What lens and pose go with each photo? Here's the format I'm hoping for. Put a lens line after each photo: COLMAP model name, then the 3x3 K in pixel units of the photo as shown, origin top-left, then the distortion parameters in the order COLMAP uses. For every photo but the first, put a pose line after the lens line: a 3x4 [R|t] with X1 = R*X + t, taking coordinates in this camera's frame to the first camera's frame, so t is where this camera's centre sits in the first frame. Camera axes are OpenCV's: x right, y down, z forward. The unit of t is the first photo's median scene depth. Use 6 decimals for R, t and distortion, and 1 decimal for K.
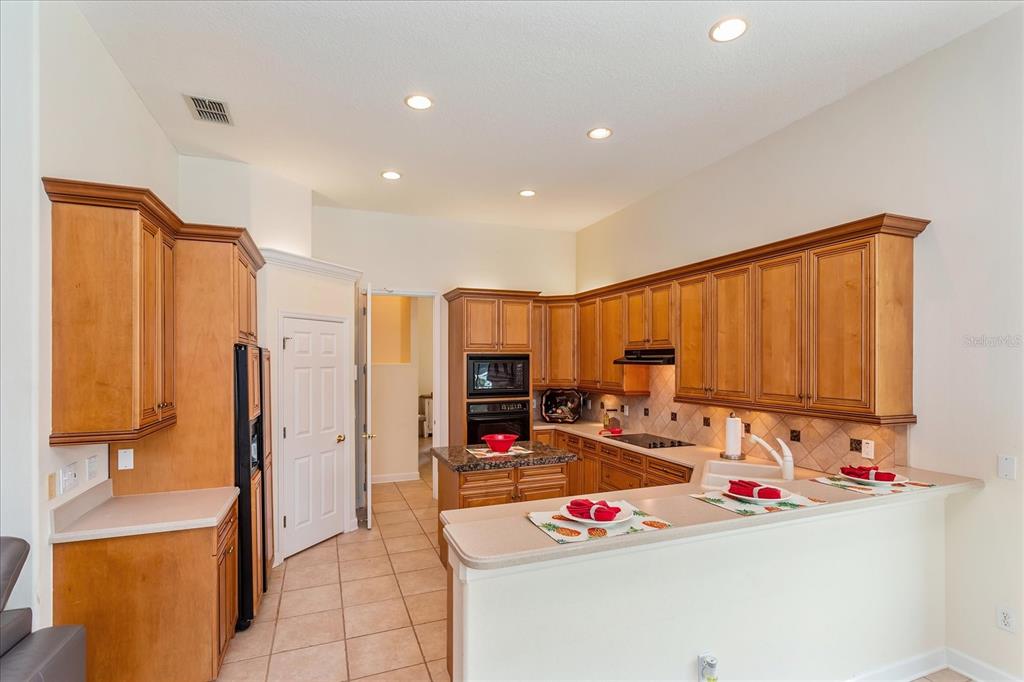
lens RADIAL K [[486.7, 0, 508.9], [0, 486.7, 362.6], [0, 0, 1]] dist [0.001482, -0.000059]
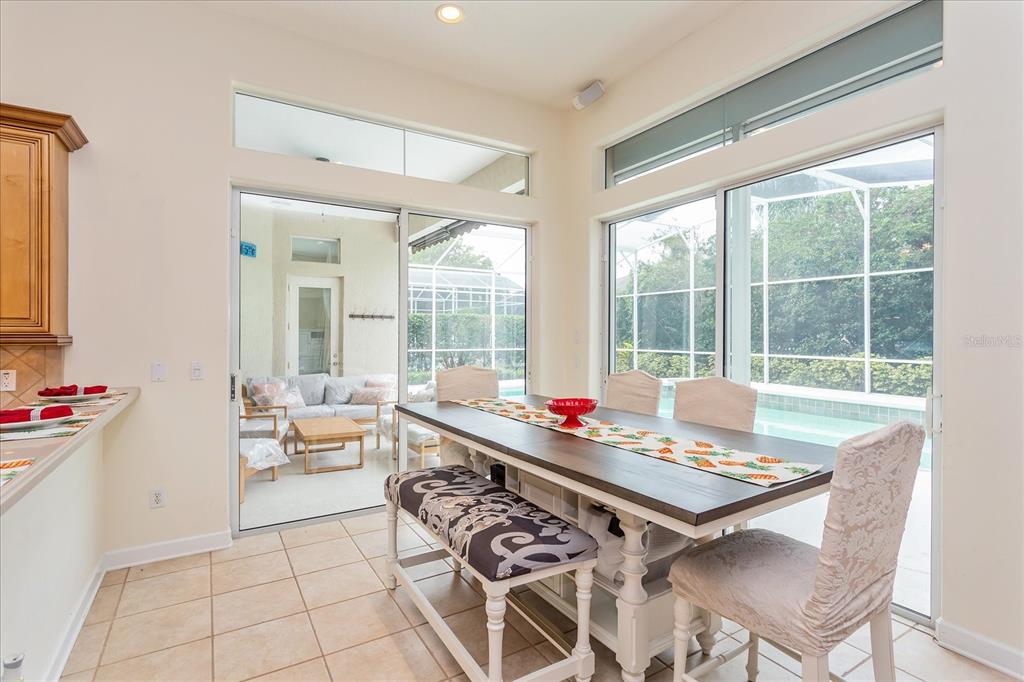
lens RADIAL K [[486.7, 0, 511.5], [0, 486.7, 337.2], [0, 0, 1]] dist [0.001482, -0.000059]
pose [[-0.183872, -0.004219, 0.982941, -0.180740], [-0.000440, 0.999991, 0.004210, 0.067580], [-0.982950, 0.000342, -0.183872, 0.199504]]
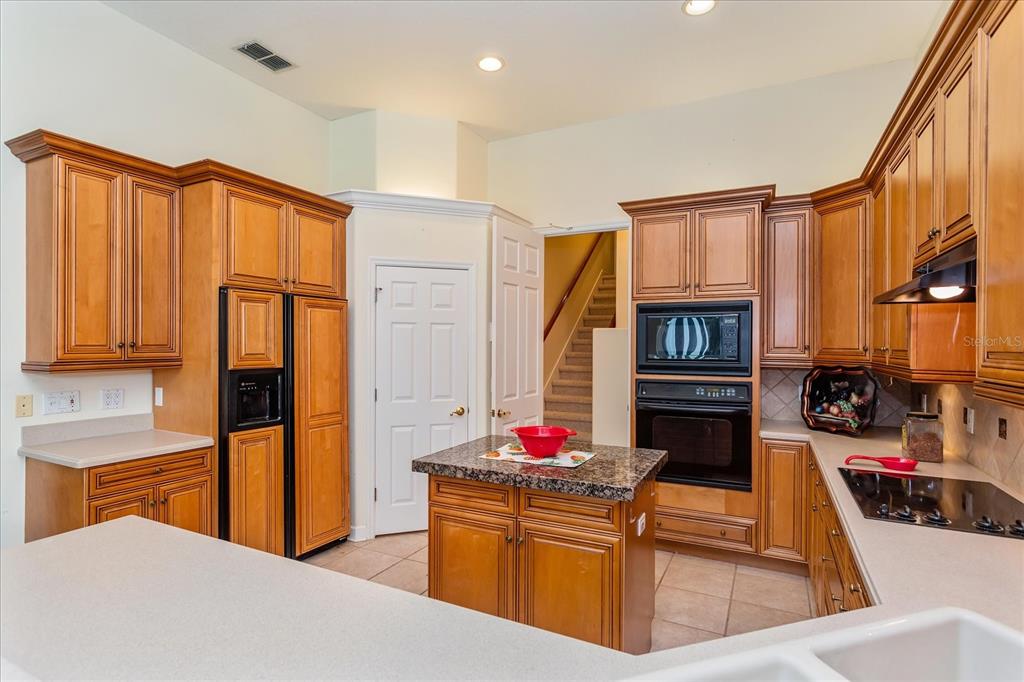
lens RADIAL K [[512.7, 0, 511.0], [0, 512.7, 343.5], [0, 0, 1]] dist [-0.000783, 0.000273]
pose [[0.670080, 0.004105, -0.742277, 0.362557], [-0.010106, 0.999942, -0.003592, 0.045628], [0.742220, 0.009908, 0.670083, 0.497388]]
